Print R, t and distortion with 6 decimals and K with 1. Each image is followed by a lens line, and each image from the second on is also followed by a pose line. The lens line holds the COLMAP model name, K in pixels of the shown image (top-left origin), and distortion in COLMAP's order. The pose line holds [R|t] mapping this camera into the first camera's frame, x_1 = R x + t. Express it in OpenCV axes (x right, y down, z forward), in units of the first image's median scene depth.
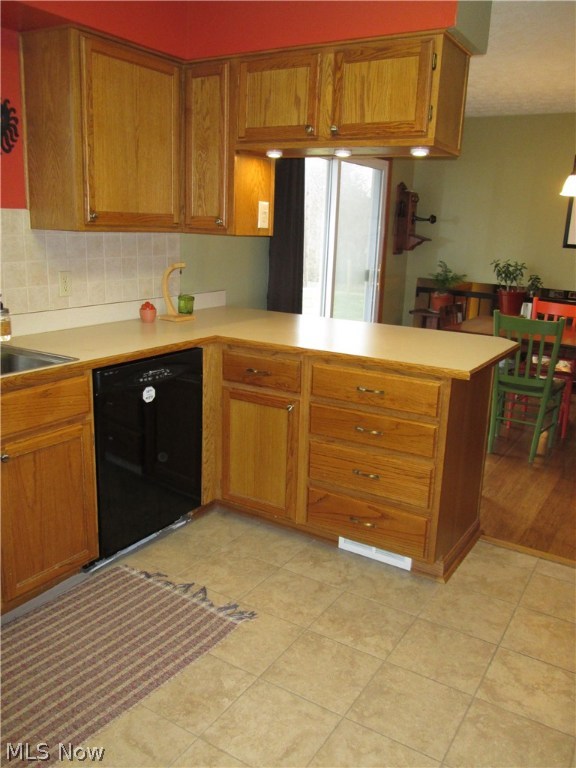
lens RADIAL K [[639.9, 0, 276.4], [0, 639.9, 381.4], [0, 0, 1]] dist [-0.038546, 0.005683]
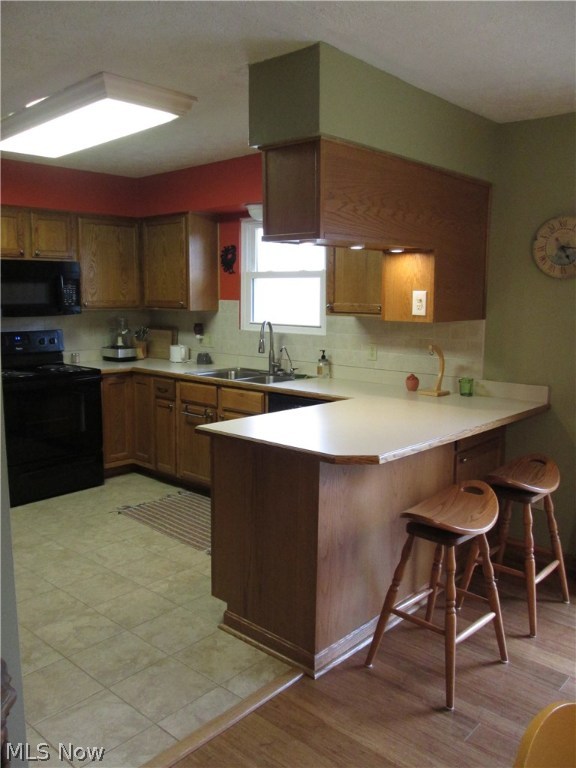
lens RADIAL K [[639.9, 0, 286.7], [0, 639.9, 365.7], [0, 0, 1]] dist [-0.038546, 0.005683]
pose [[-0.161463, 0.077924, -0.983798, 1.262379], [-0.243297, 0.962966, 0.116204, -0.268399], [0.956419, 0.258117, -0.136525, 1.119427]]
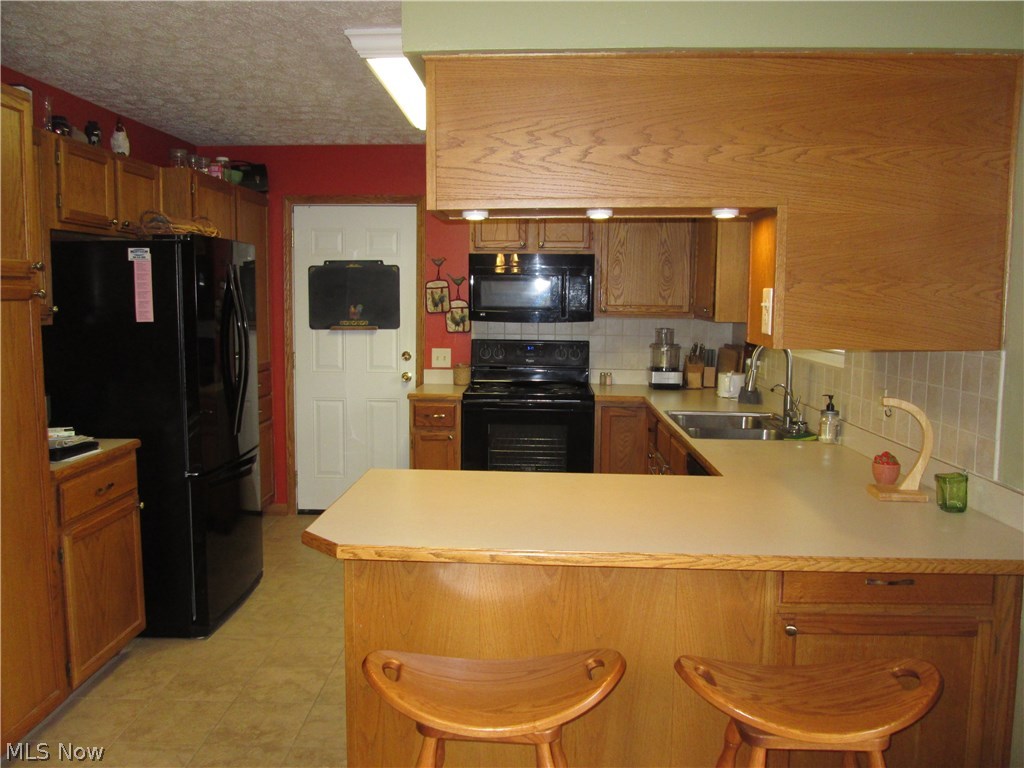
lens RADIAL K [[853.1, 0, 523.0], [0, 853.1, 367.1], [0, 0, 1]] dist [-0.038546, 0.005683]
pose [[-0.847386, 0.004075, -0.530962, 0.663241], [-0.162387, 0.950070, 0.266453, -0.444129], [0.505537, 0.312010, -0.804414, 1.764173]]
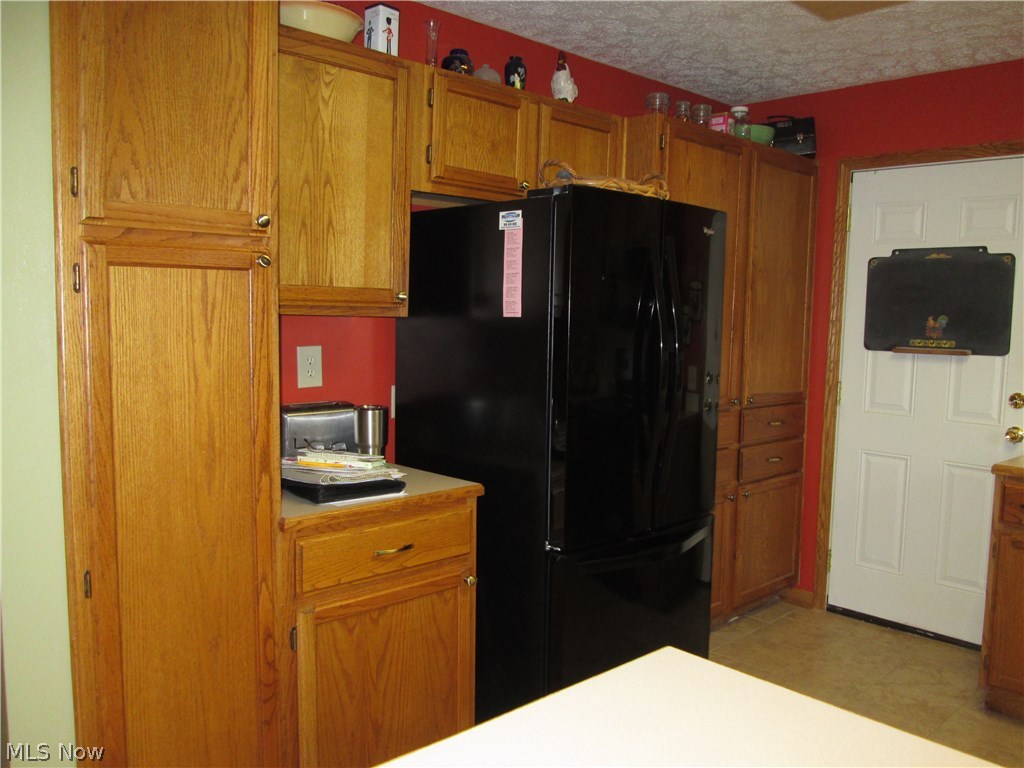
lens RADIAL K [[853.1, 0, 506.0], [0, 853.1, 375.0], [0, 0, 1]] dist [-0.038546, 0.005683]
pose [[-0.972785, -0.077154, 0.218487, 0.265977], [-0.004750, 0.949377, 0.314103, -0.296139], [-0.231661, 0.304517, -0.923906, 1.262868]]
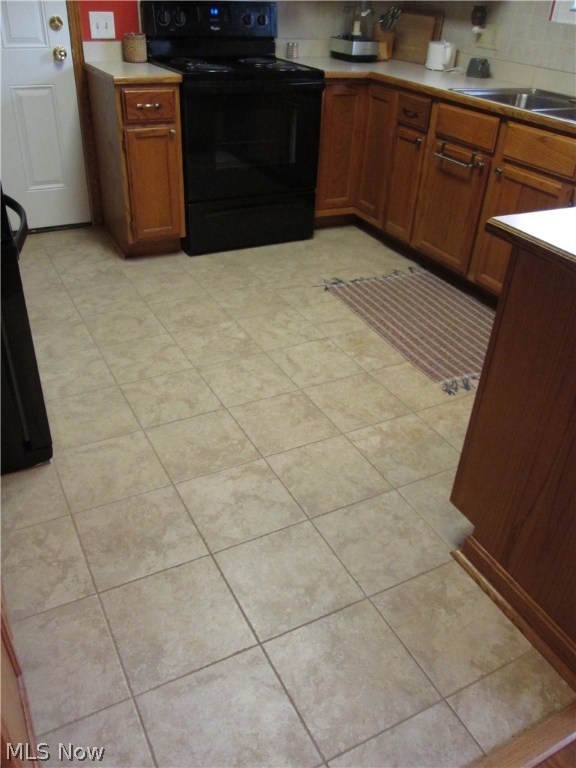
lens RADIAL K [[639.9, 0, 294.1], [0, 639.9, 375.7], [0, 0, 1]] dist [-0.038546, 0.005683]
pose [[-0.487329, 0.419940, -0.765611, 0.763497], [-0.267590, 0.762770, 0.588709, -0.172680], [0.831208, 0.491765, -0.259347, 0.921751]]
